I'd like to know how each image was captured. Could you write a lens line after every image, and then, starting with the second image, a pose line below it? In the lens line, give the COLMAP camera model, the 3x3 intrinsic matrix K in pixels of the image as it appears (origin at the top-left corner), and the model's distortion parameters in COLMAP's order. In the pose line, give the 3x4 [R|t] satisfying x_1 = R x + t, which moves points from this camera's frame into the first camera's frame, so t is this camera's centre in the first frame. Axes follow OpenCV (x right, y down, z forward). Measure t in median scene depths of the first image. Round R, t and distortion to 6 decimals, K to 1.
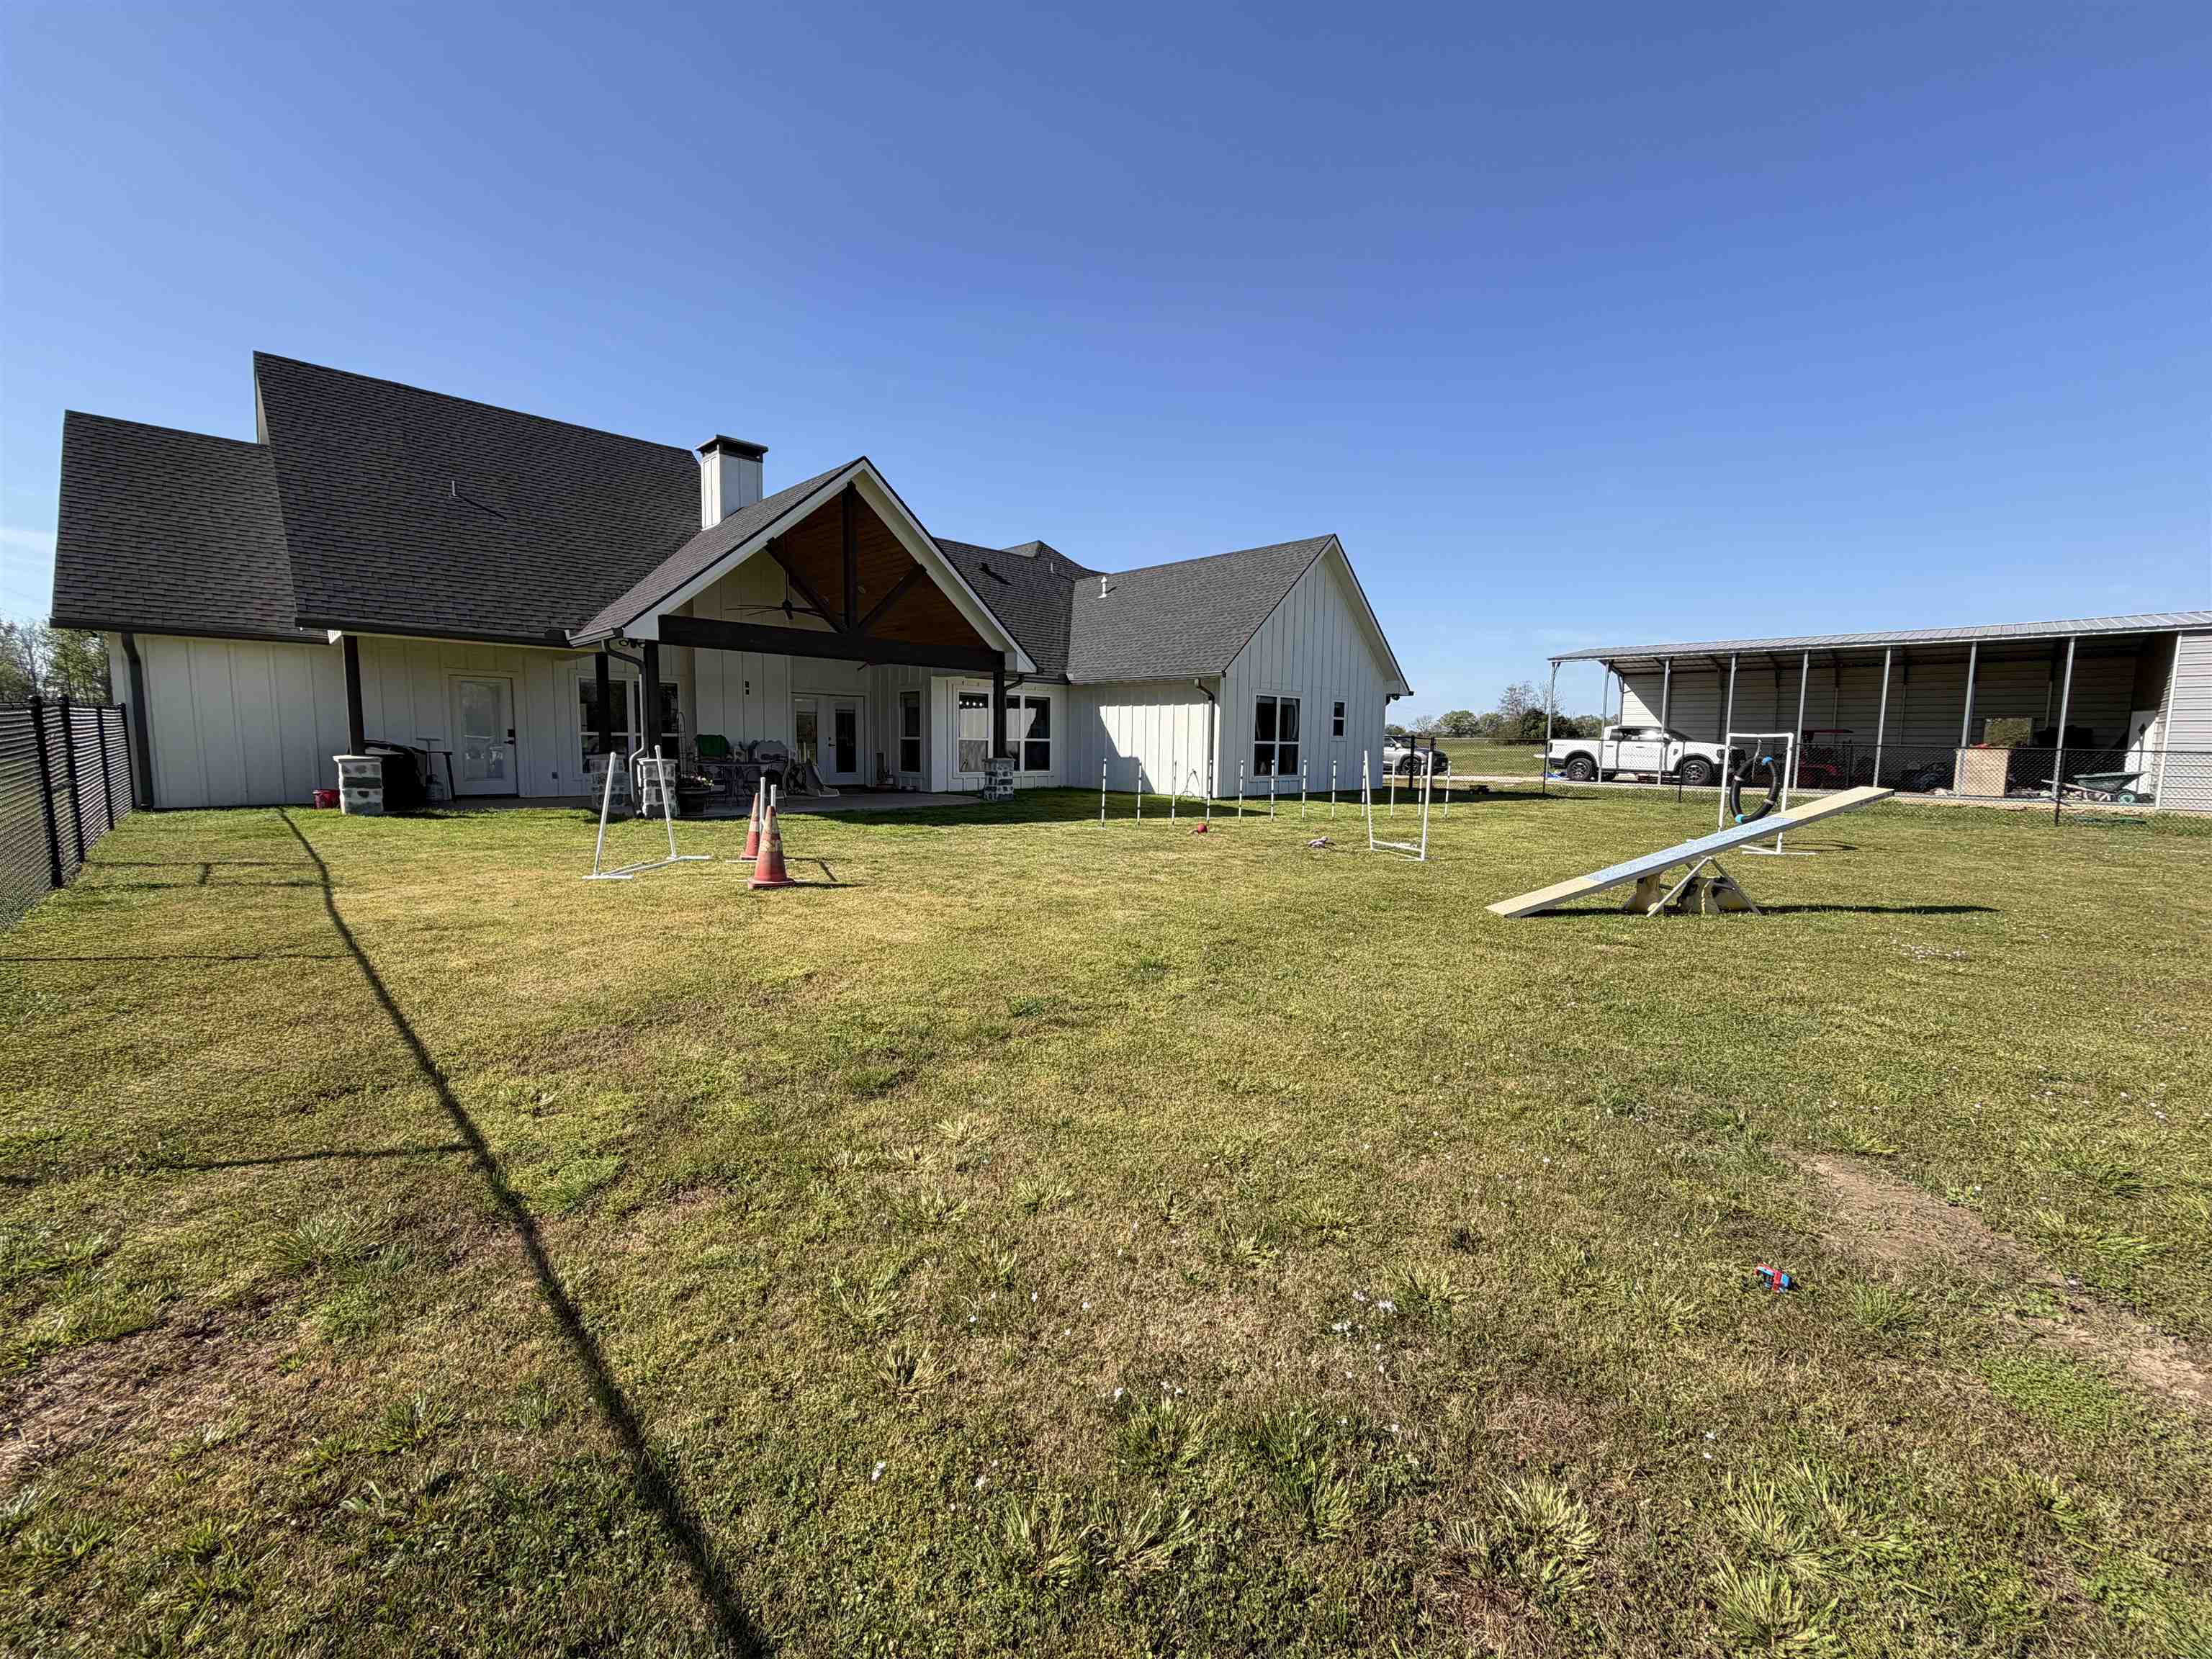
lens RADIAL K [[895.8, 0, 1105.2], [0, 895.8, 830.6], [0, 0, 1]] dist [0.000590, -0.000240]
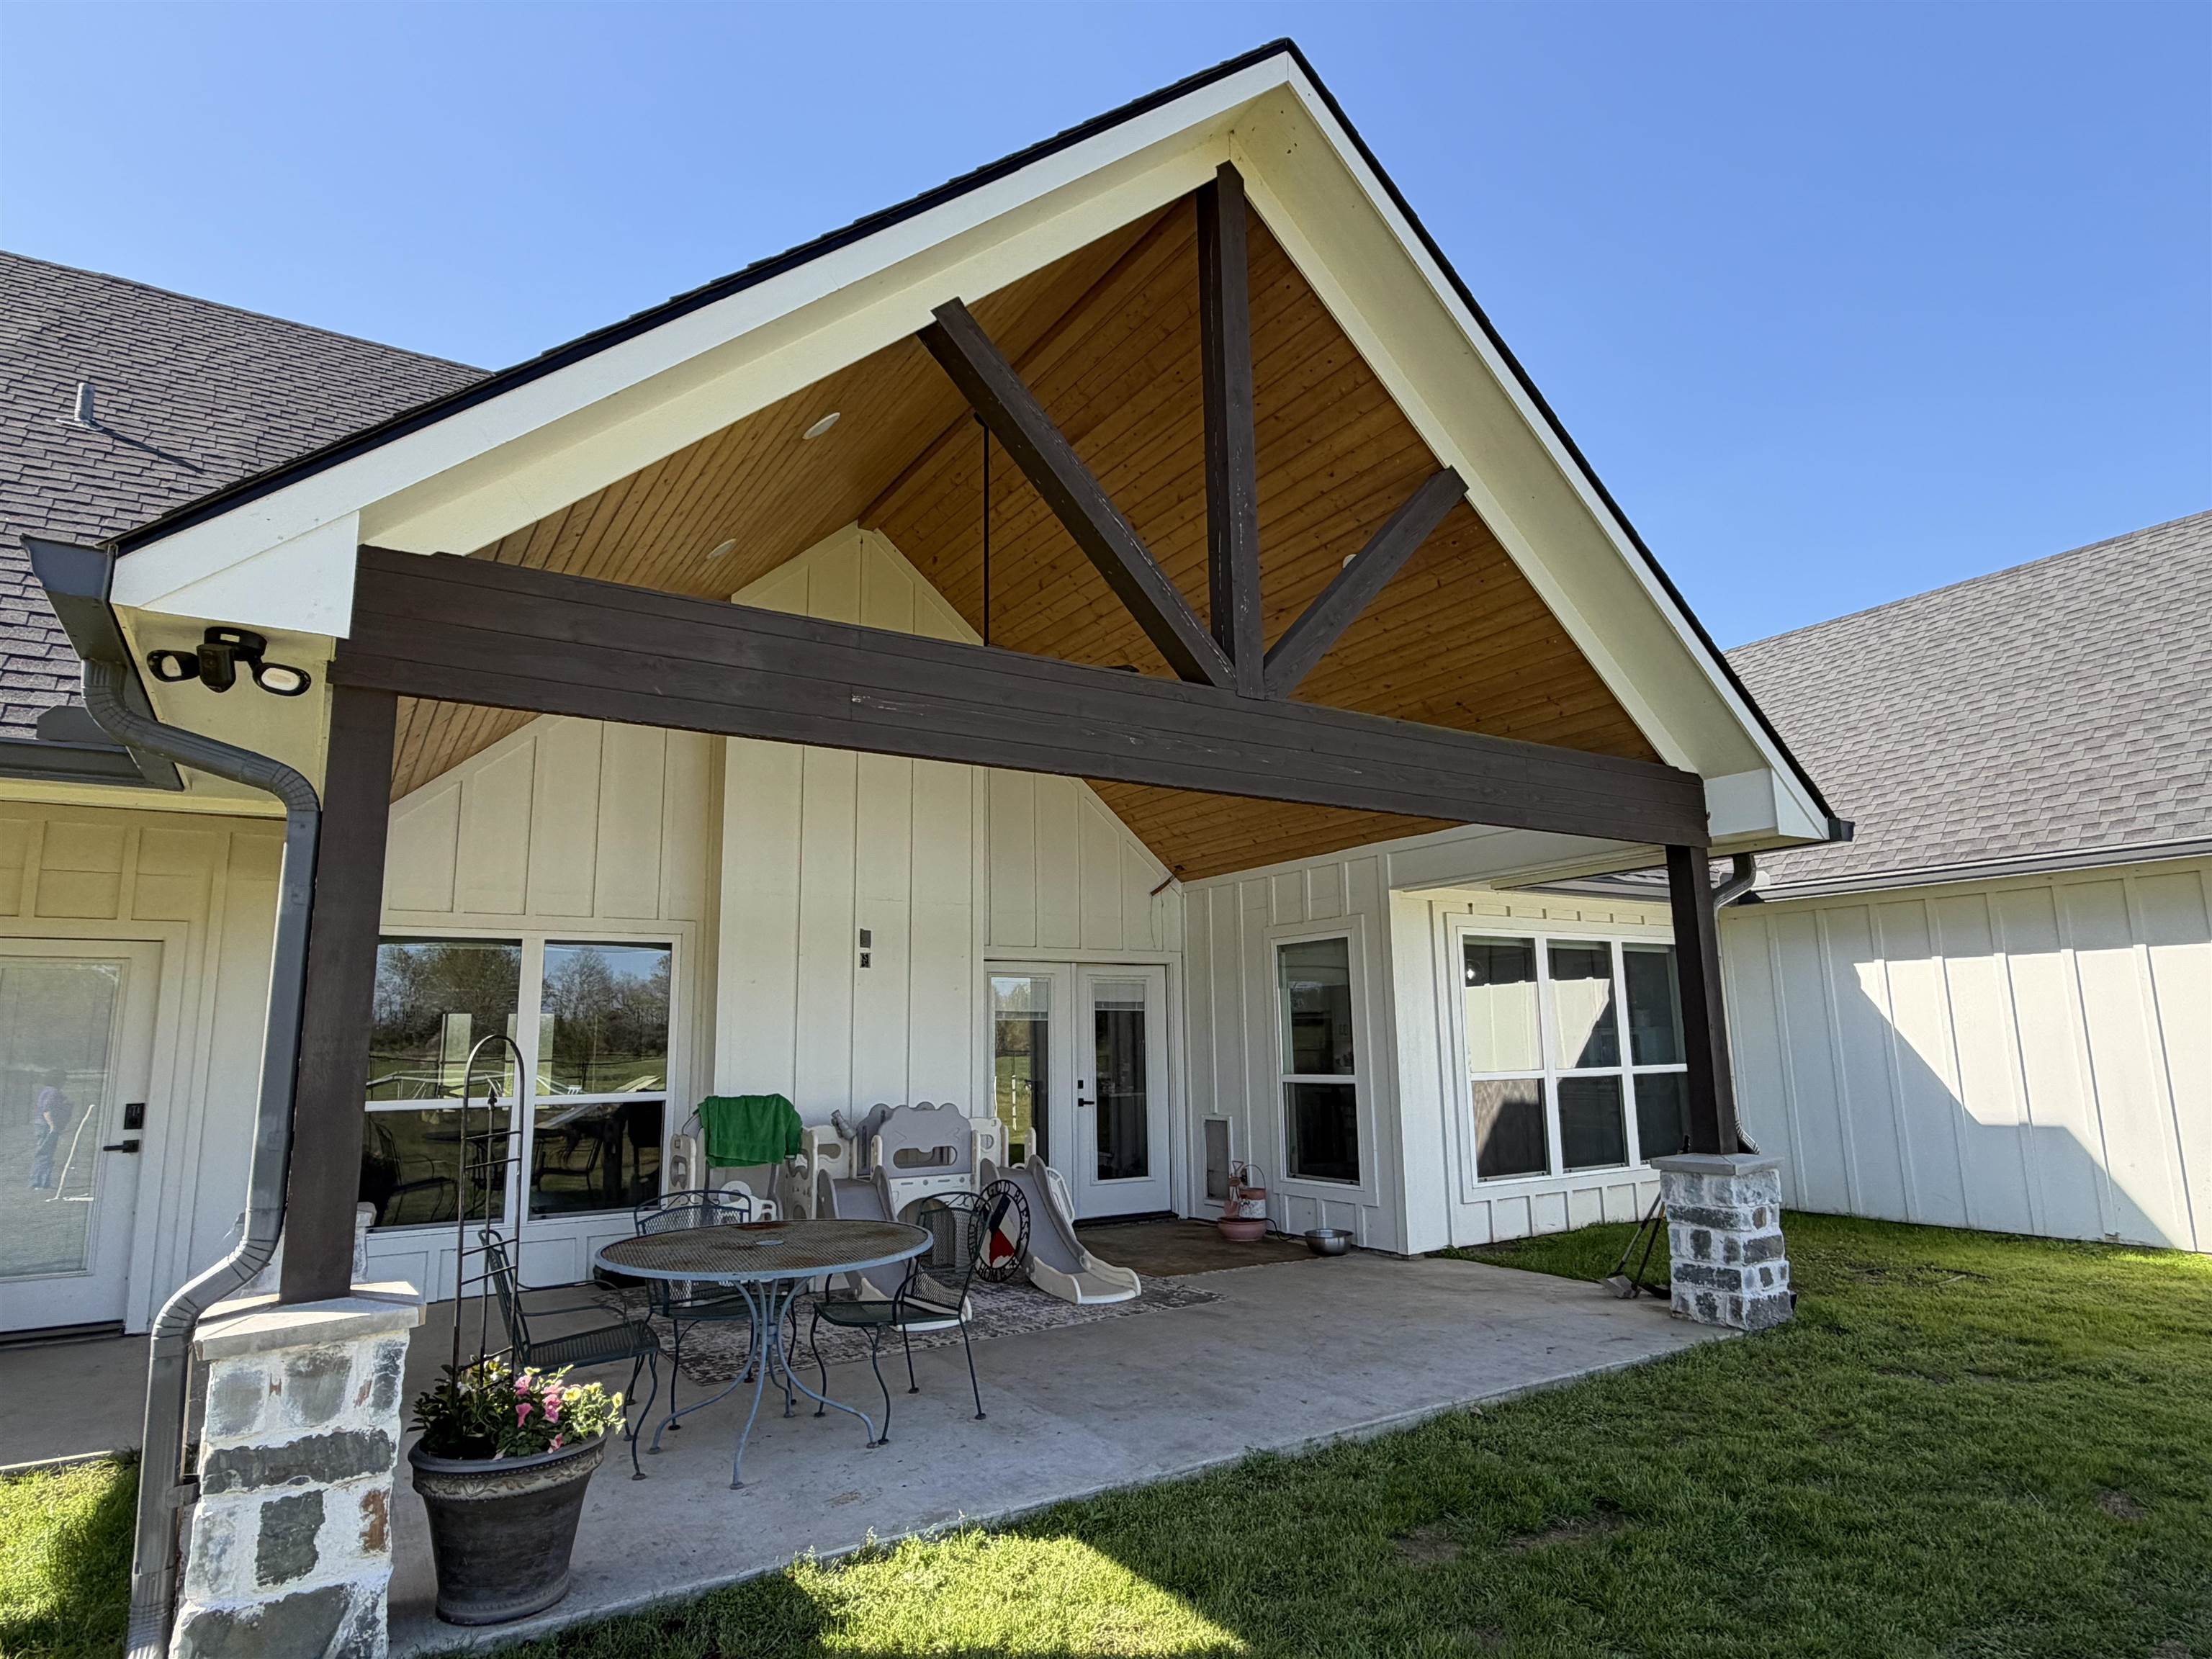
lens RADIAL K [[1236.5, 0, 1108.4], [0, 1236.5, 829.5], [0, 0, 1]] dist [0.007826, 0.000918]
pose [[0.977616, -0.068105, -0.199068, -0.197690], [0.011484, 0.962022, -0.272731, -0.068383], [0.210082, 0.264340, 0.941270, 0.526832]]
